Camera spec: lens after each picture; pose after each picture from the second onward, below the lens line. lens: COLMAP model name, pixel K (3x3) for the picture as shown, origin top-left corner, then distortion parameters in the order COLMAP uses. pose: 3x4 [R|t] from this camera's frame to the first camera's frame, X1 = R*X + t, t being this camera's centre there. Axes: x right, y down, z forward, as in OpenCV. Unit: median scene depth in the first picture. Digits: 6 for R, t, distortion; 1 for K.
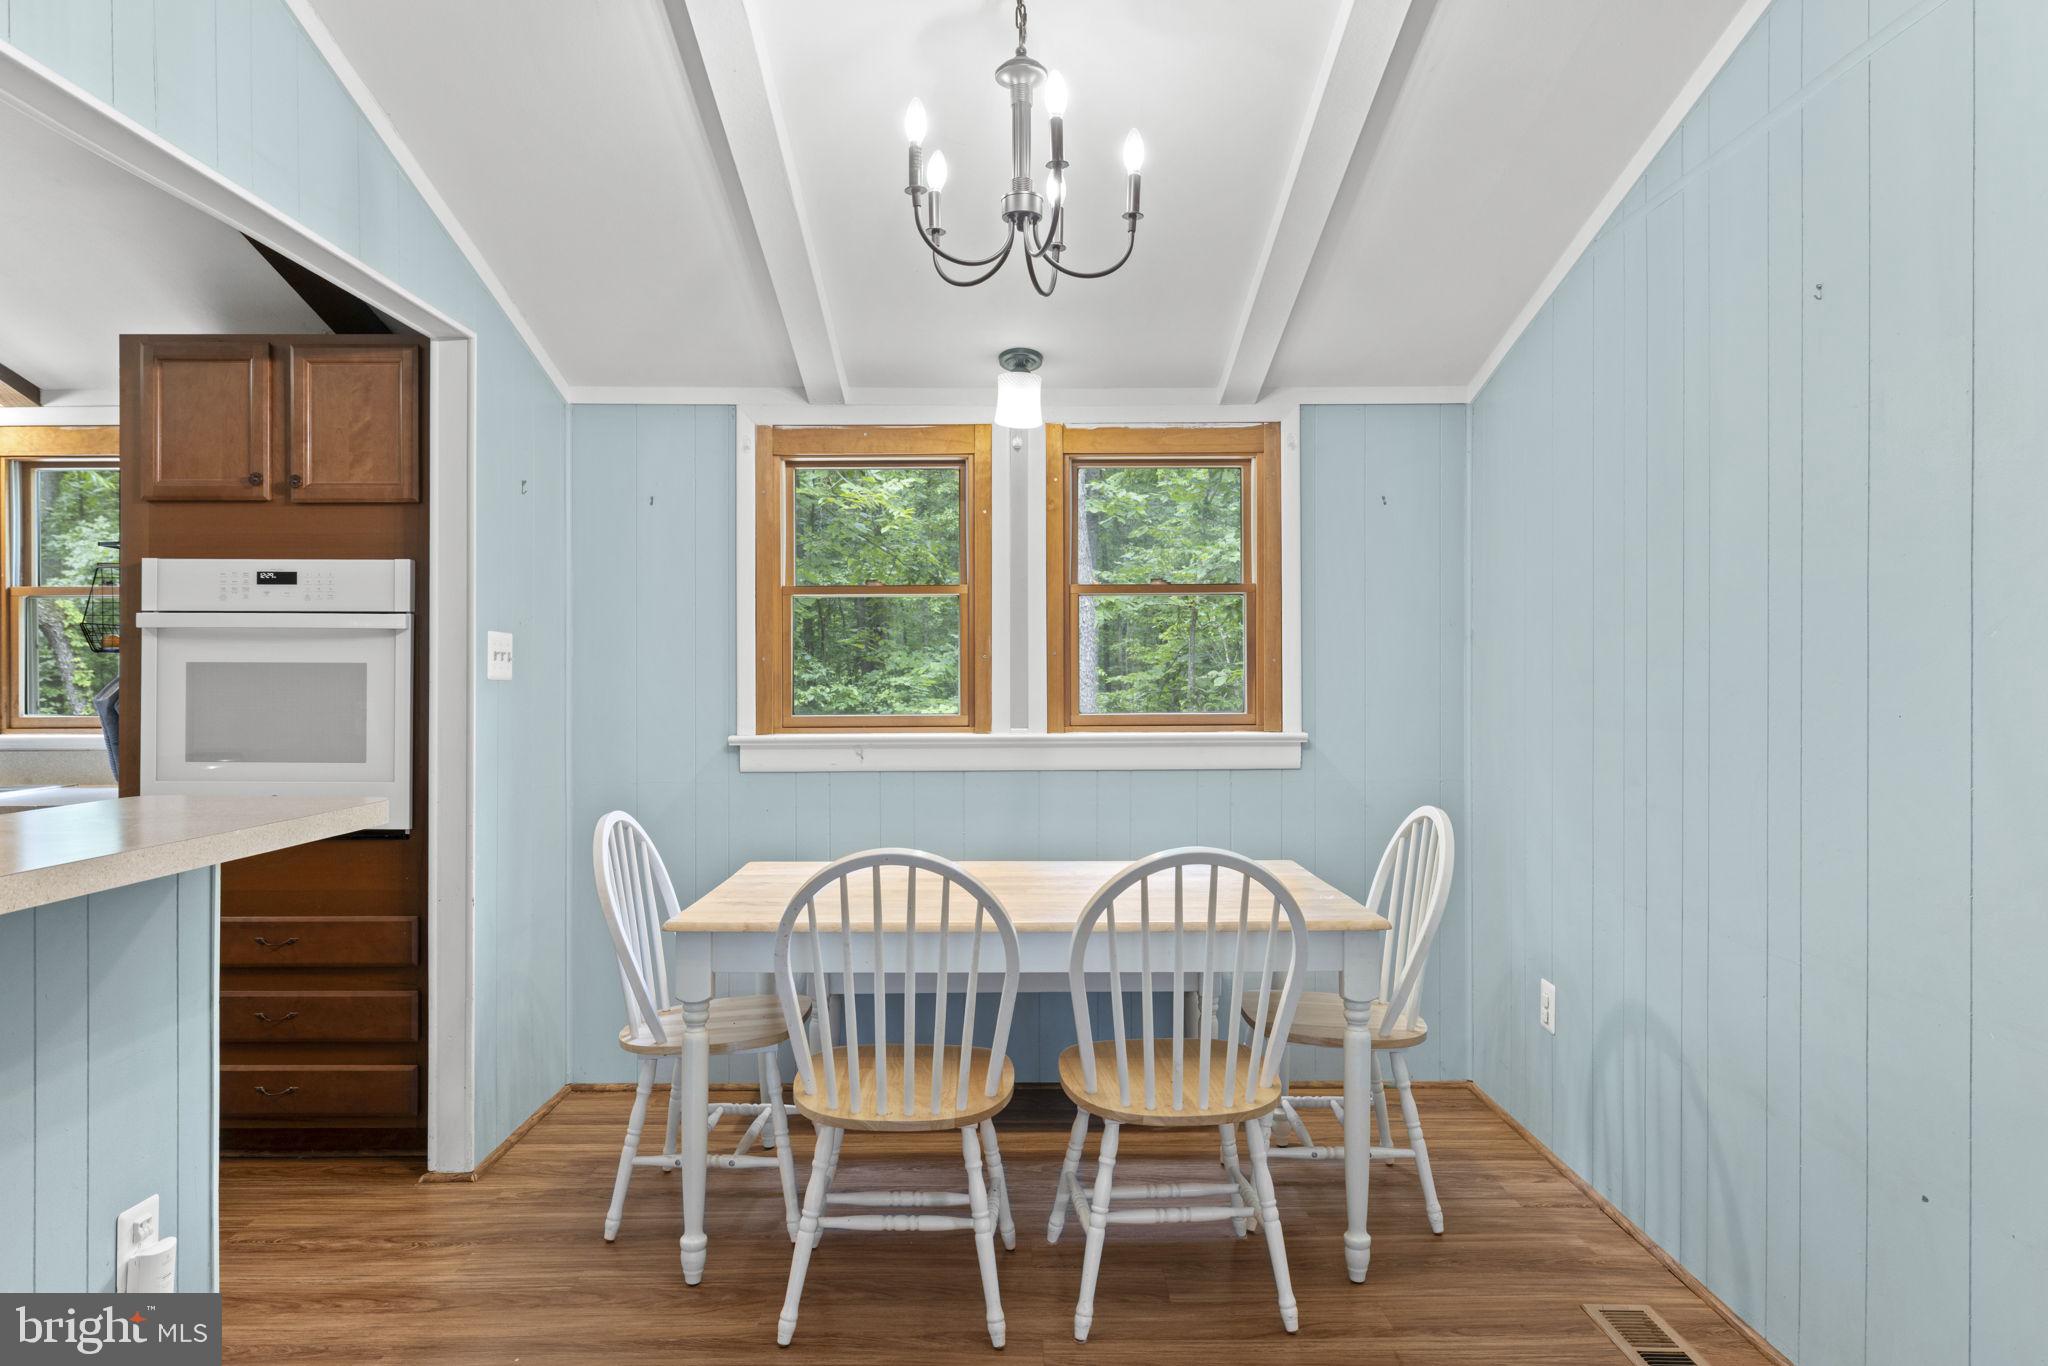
lens RADIAL K [[1318.0, 0, 978.6], [0, 1318.0, 677.6], [0, 0, 1]] dist [0.004768, -0.003056]
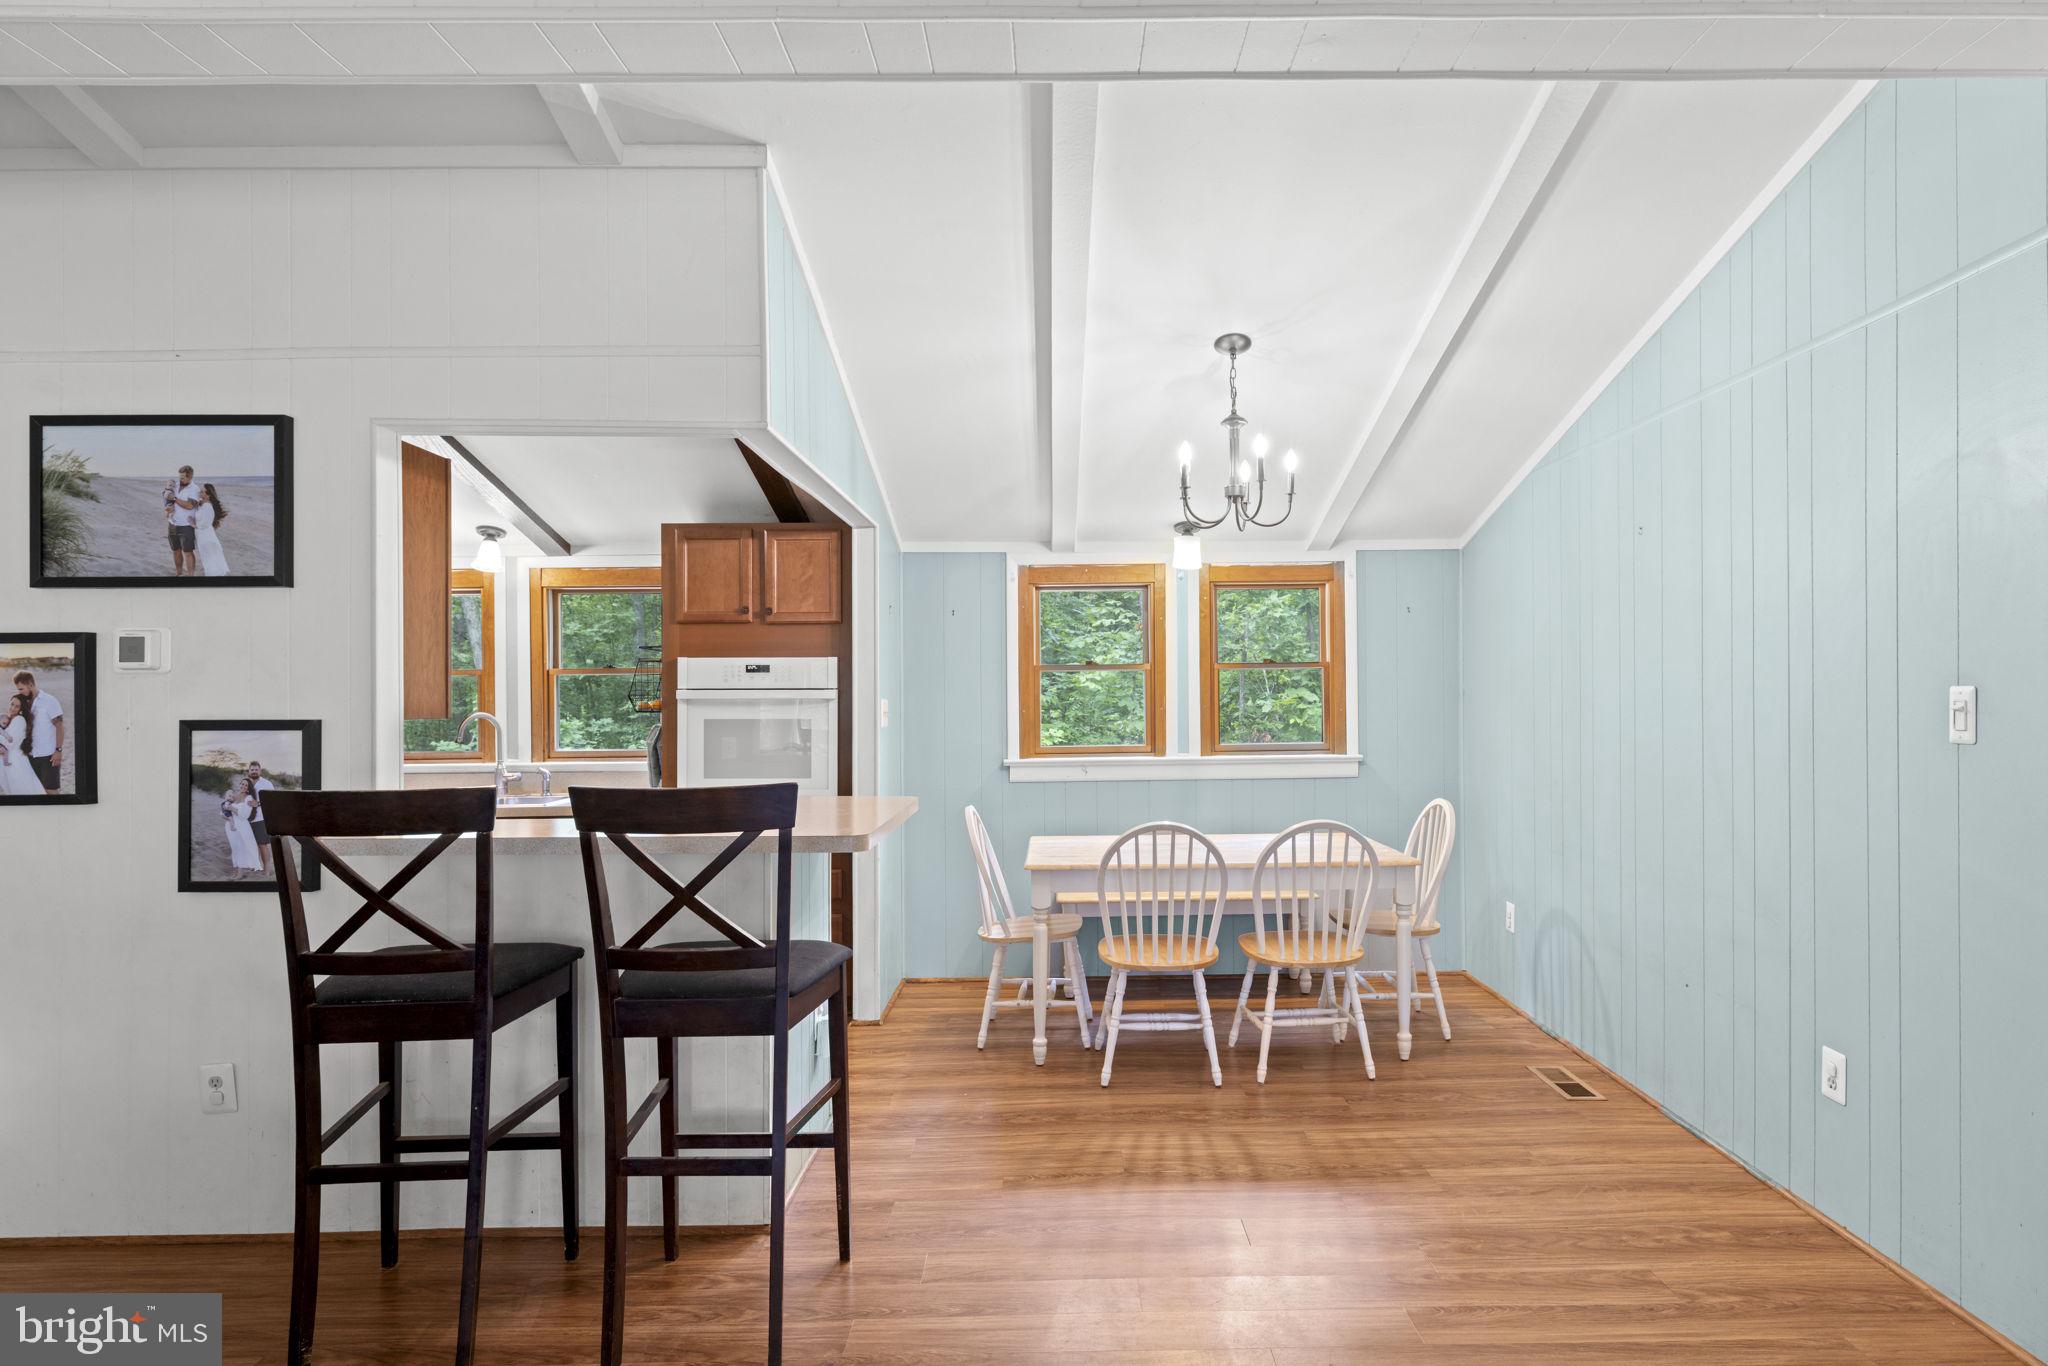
lens RADIAL K [[1221.9, 0, 1027.3], [0, 1221.9, 689.1], [0, 0, 1]] dist [-0.000129, 0.001155]
pose [[0.999799, -0.005872, 0.019166, -0.218552], [0.005907, 0.999981, -0.001766, -0.044737], [-0.019155, 0.001879, 0.999815, -0.562836]]
